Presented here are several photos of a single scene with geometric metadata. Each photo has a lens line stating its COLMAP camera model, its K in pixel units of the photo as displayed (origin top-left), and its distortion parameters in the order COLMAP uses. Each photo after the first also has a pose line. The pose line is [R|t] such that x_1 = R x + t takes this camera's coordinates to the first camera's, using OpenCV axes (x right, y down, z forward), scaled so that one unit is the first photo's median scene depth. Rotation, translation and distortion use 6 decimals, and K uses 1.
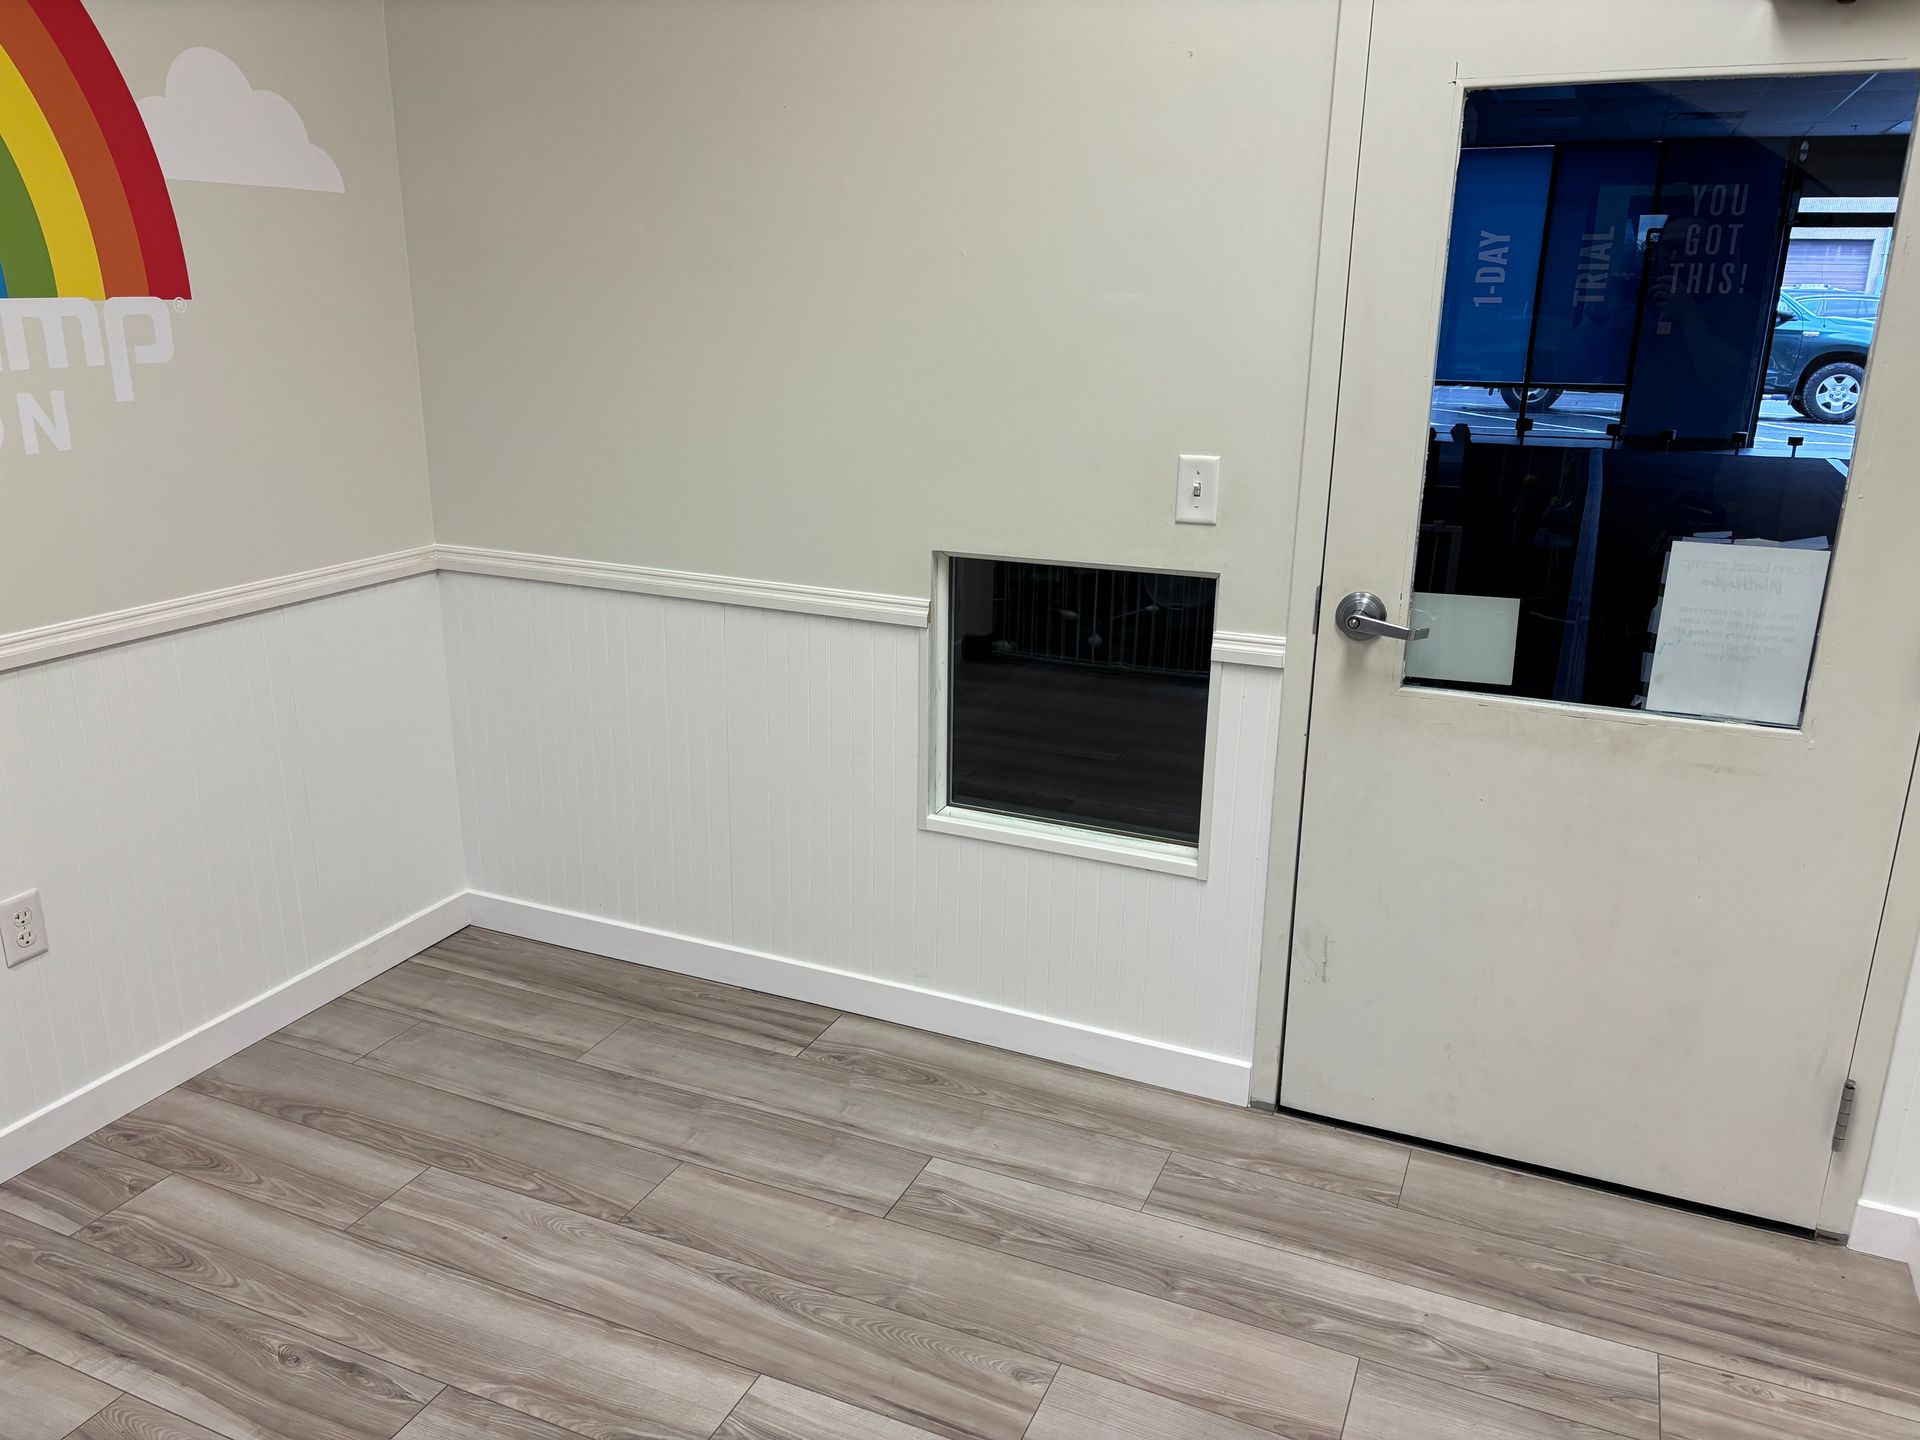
lens RADIAL K [[1445.7, 0, 926.8], [0, 1445.7, 736.9], [0, 0, 1]] dist [0.065940, -0.066003]
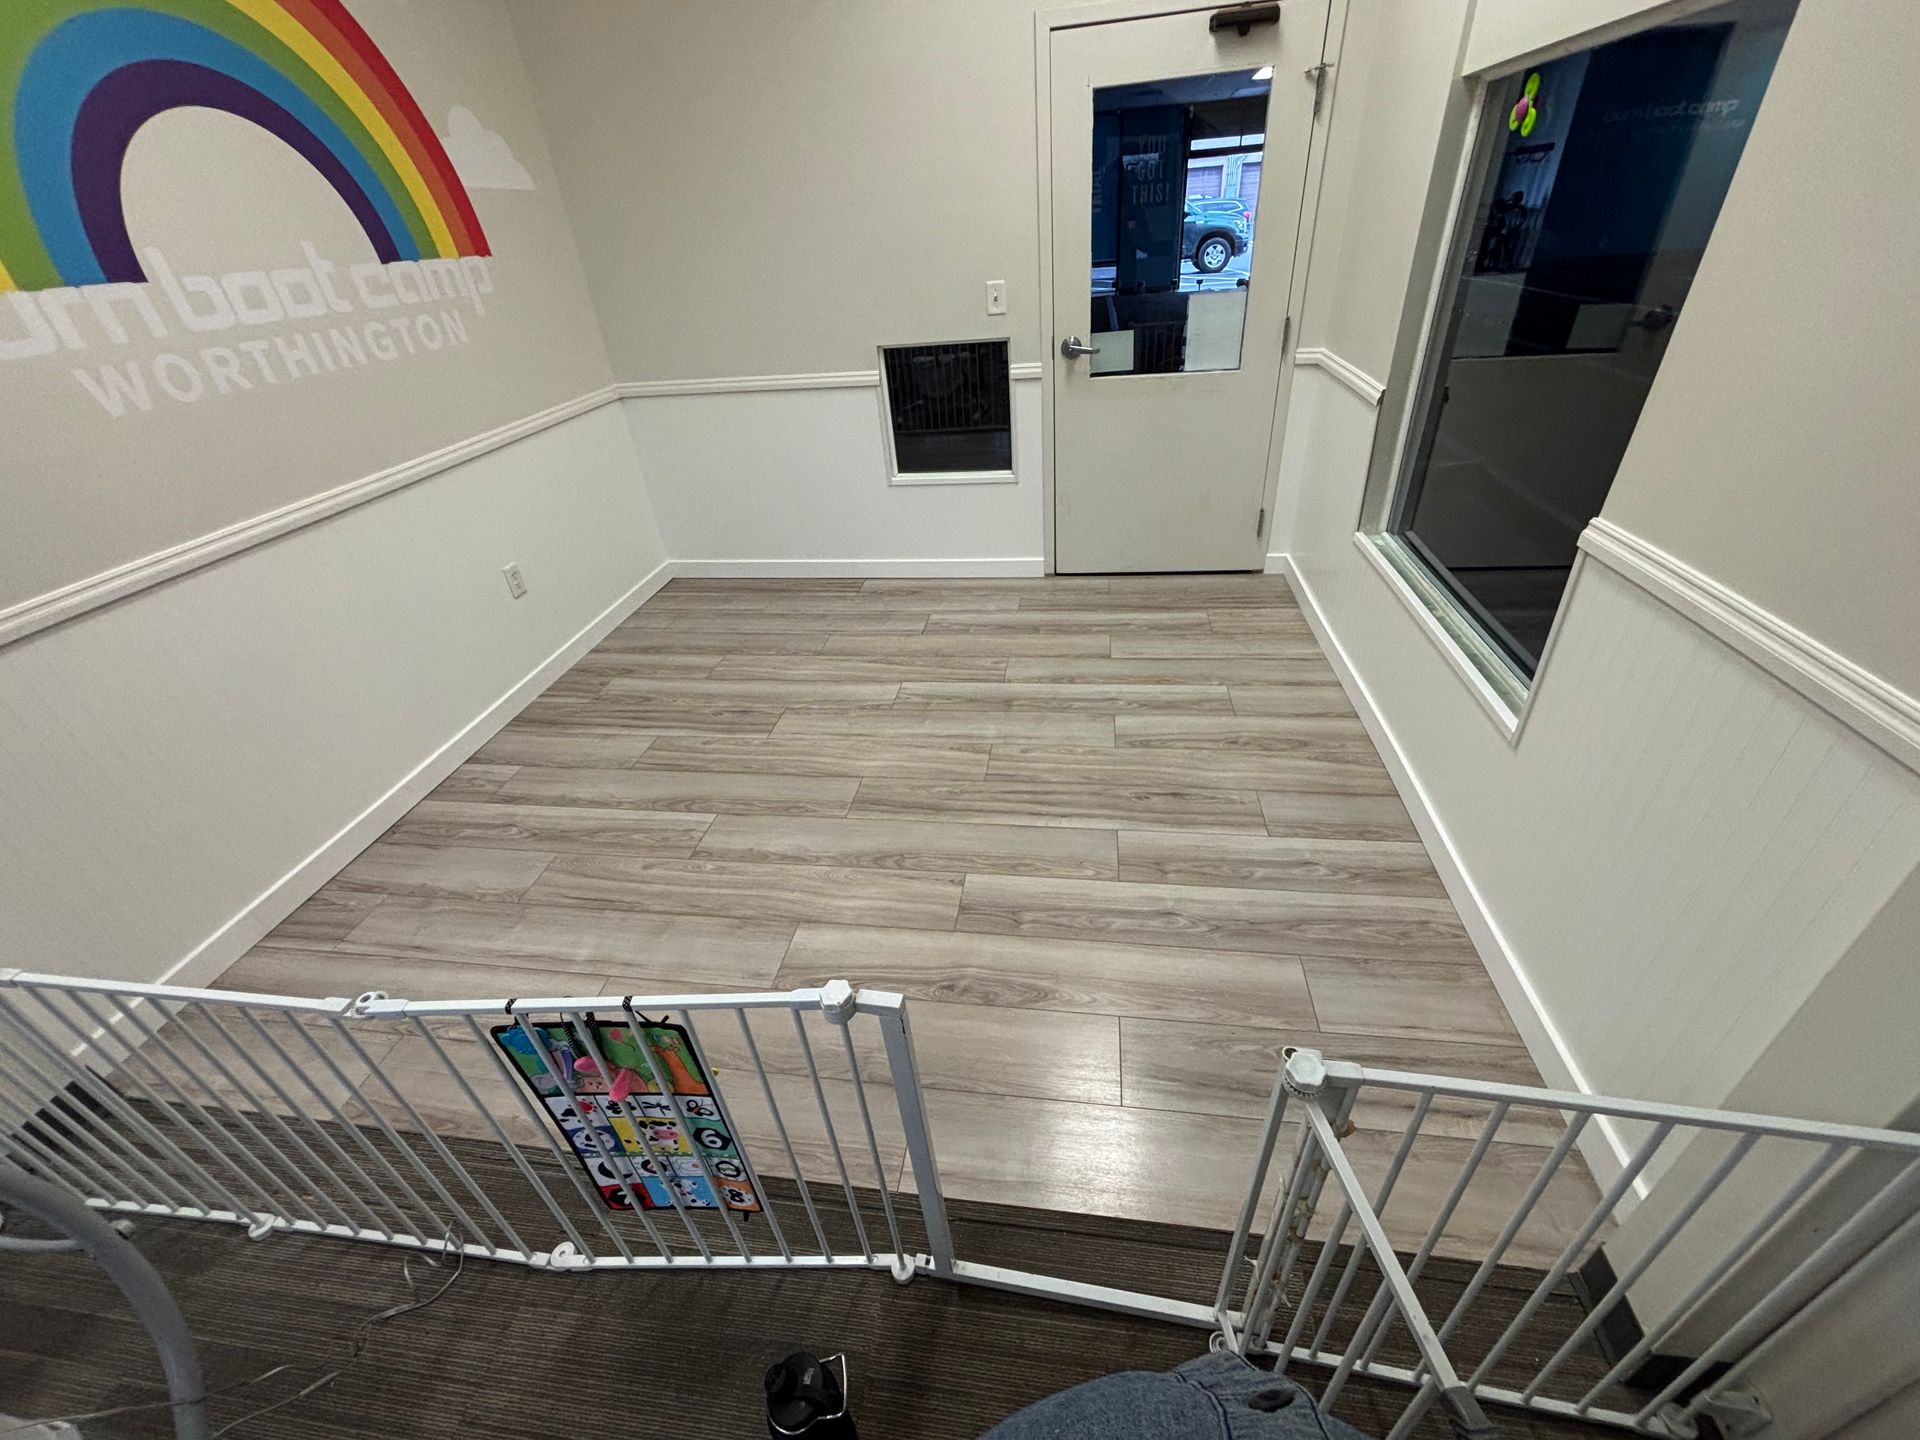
lens RADIAL K [[777.0, 0, 959.5], [0, 777.0, 715.8], [0, 0, 1]] dist [0.001524, -0.000409]
pose [[0.958749, -0.214793, 0.186183, -0.241716], [0.160304, 0.949458, 0.269875, 0.114838], [-0.234740, -0.228897, 0.944724, -0.294174]]
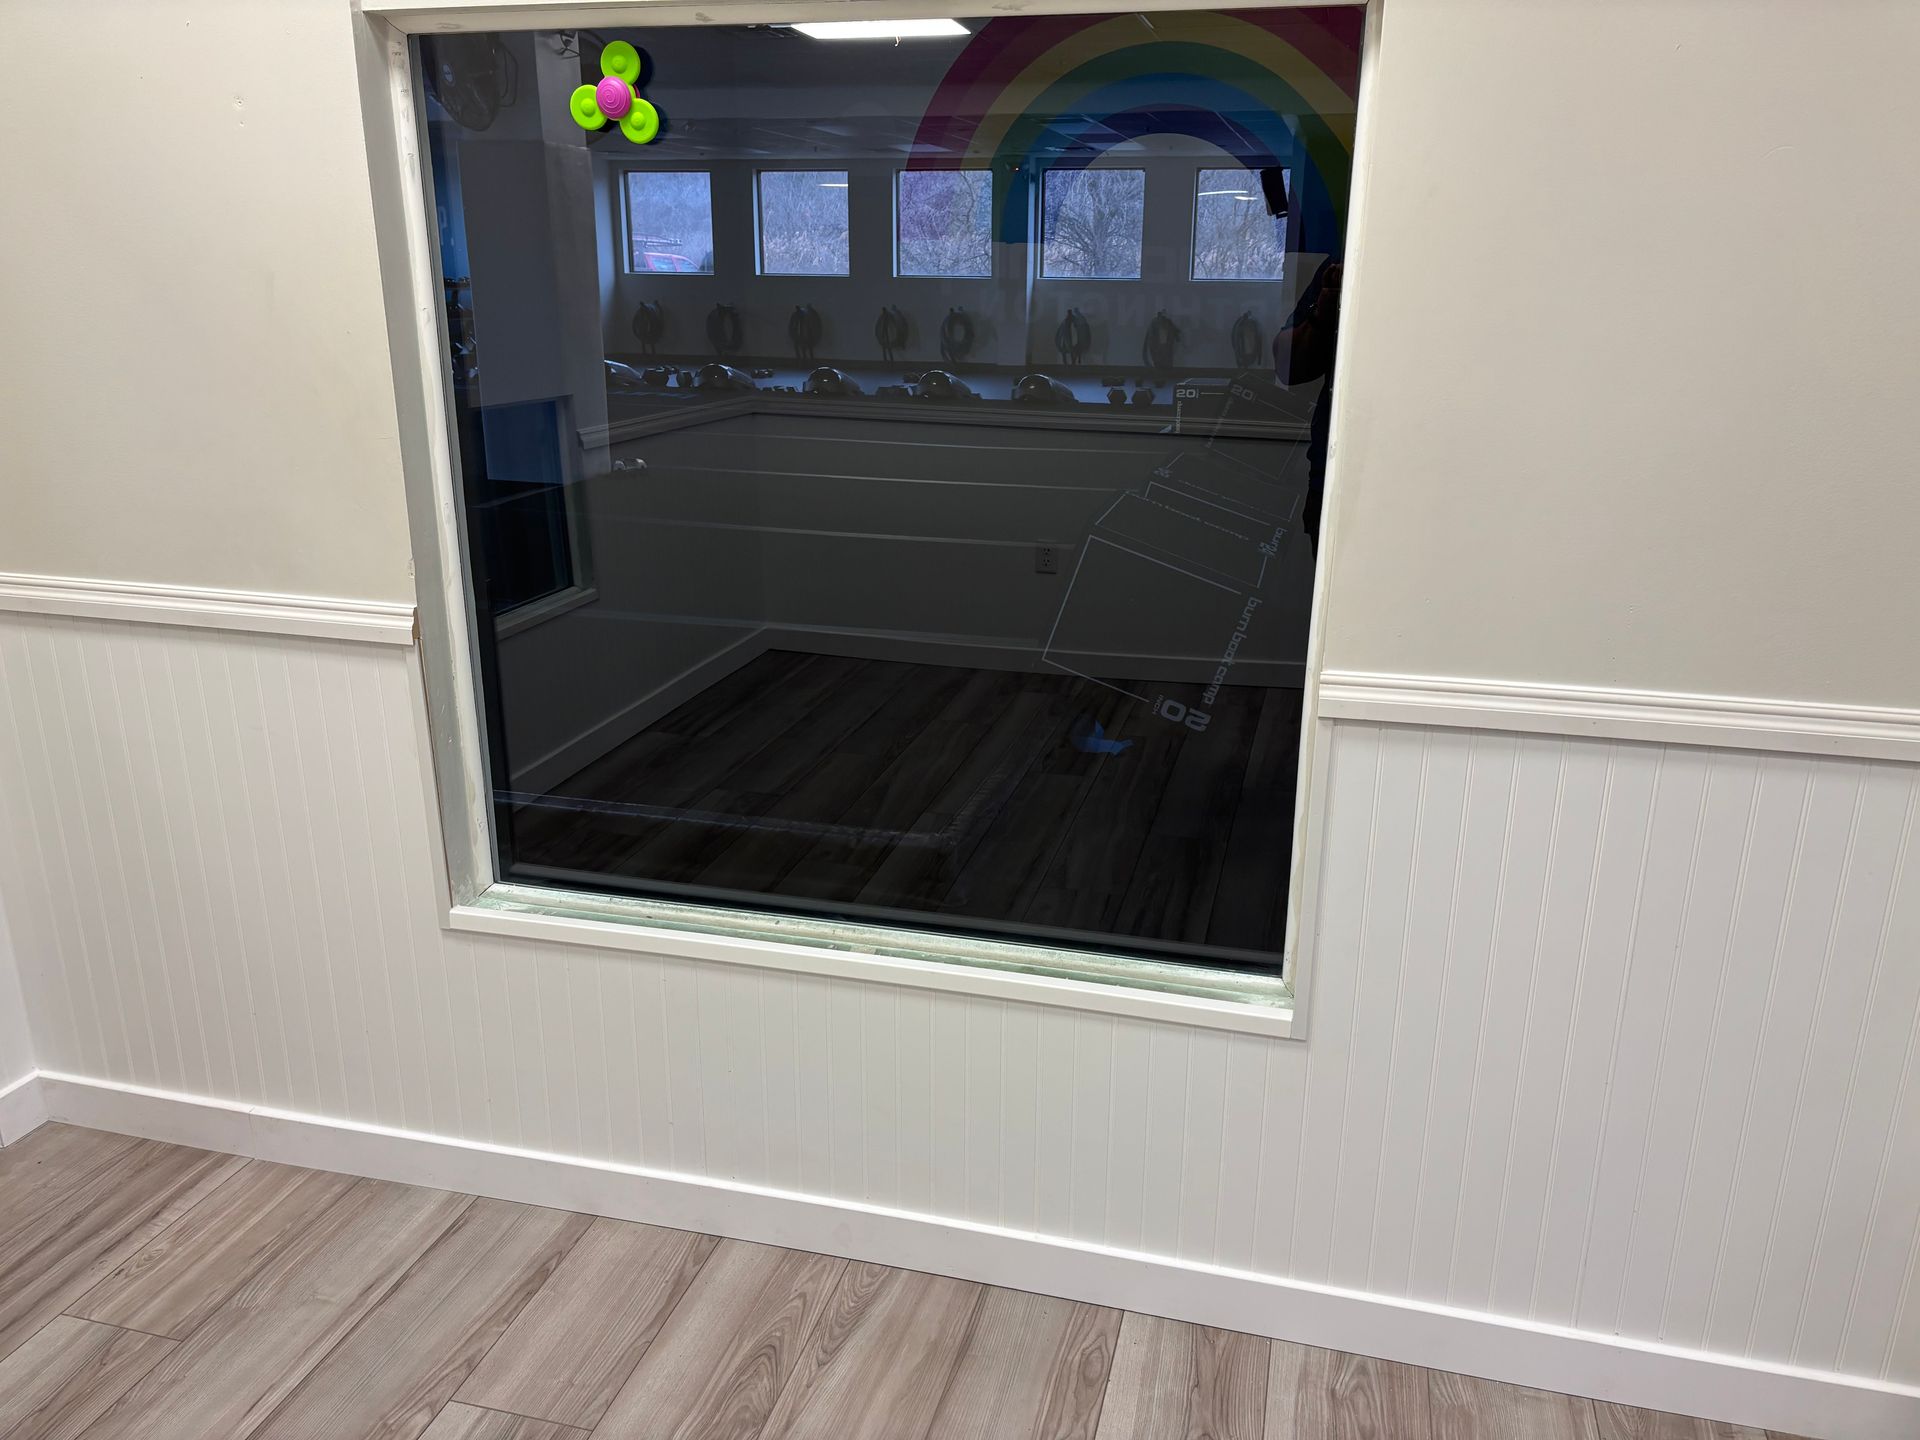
lens RADIAL K [[1445.7, 0, 968.4], [0, 1445.7, 747.1], [0, 0, 1]] dist [0.065940, -0.066003]
pose [[-0.159060, -0.325802, 0.931962, -0.291541], [0.285000, 0.888639, 0.359299, -0.054736], [-0.945238, 0.322759, -0.048494, 0.348427]]
